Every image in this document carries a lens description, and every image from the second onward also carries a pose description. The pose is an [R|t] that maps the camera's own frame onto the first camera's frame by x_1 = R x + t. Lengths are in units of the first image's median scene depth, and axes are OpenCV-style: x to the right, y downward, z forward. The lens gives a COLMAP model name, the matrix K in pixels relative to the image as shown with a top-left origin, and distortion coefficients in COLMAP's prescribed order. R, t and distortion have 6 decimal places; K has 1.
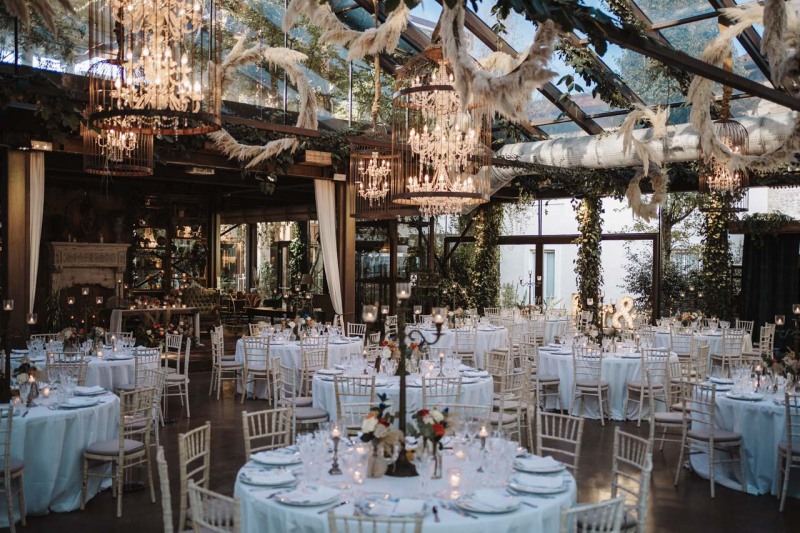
lens RADIAL K [[814.4, 0, 400.0], [0, 814.4, 266.5], [0, 0, 1]] dist [-0.042966, 0.169436]
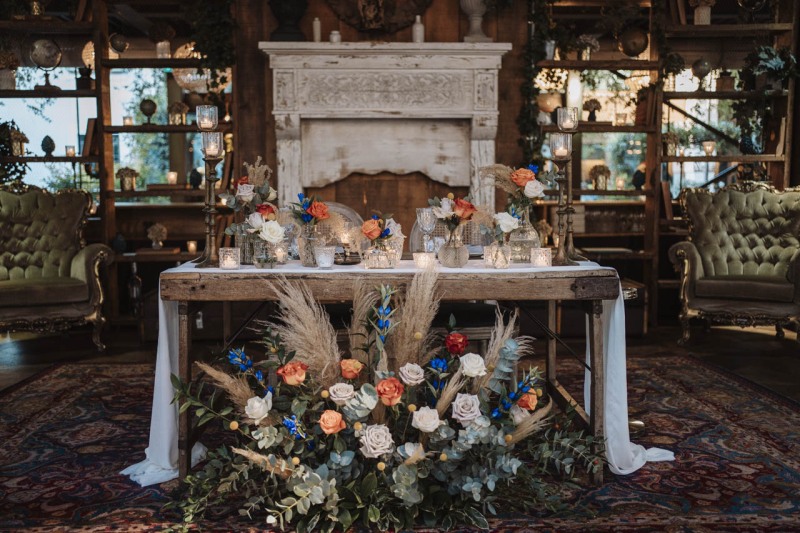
lens RADIAL K [[814.4, 0, 400.0], [0, 814.4, 266.5], [0, 0, 1]] dist [-0.042966, 0.169436]
pose [[0.724930, 0.056321, -0.686516, -0.169161], [0.008464, 0.995848, 0.090635, 0.035087], [0.688771, -0.071514, 0.721444, 0.878841]]
